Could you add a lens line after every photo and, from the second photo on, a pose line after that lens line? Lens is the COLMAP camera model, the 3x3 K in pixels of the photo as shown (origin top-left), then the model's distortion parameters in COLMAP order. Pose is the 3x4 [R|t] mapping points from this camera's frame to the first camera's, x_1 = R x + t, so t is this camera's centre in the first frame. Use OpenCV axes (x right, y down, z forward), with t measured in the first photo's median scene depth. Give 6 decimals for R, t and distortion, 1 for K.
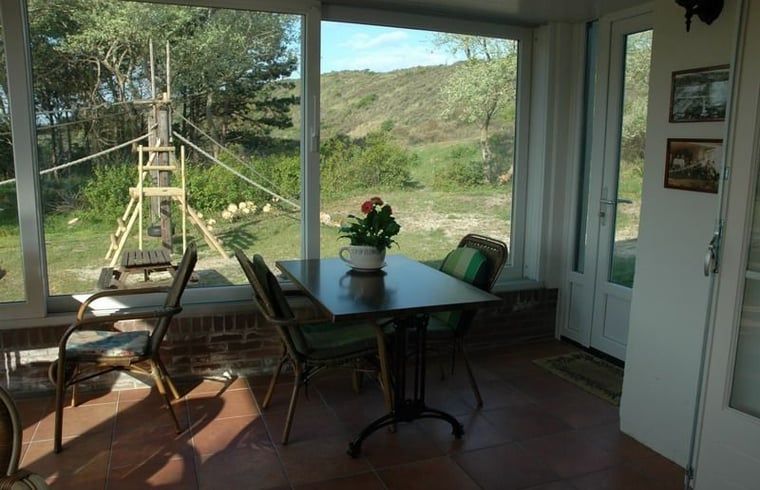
lens RADIAL K [[576.4, 0, 379.5], [0, 576.4, 243.6], [0, 0, 1]] dist [-0.119344, 0.013697]
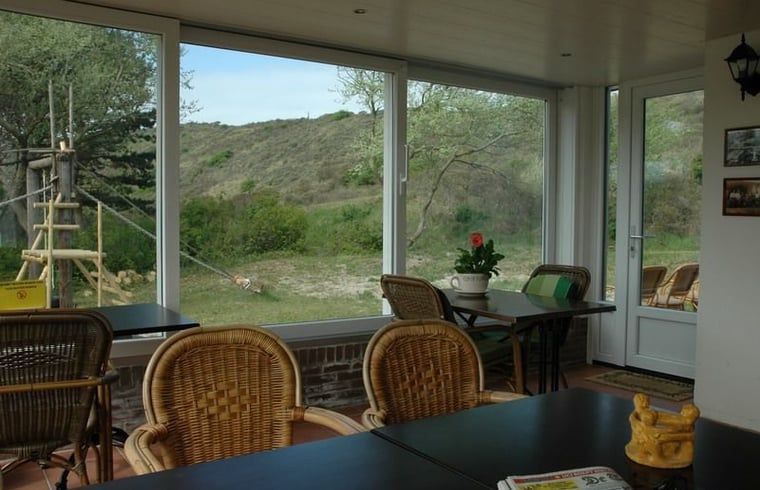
lens RADIAL K [[662.8, 0, 380.8], [0, 662.8, 246.6], [0, 0, 1]] dist [-0.087287, 0.014697]
pose [[0.975076, -0.016116, 0.221287, -0.113579], [0.040925, 0.993309, -0.107993, 0.019423], [-0.218065, 0.114358, 0.969211, -0.055798]]
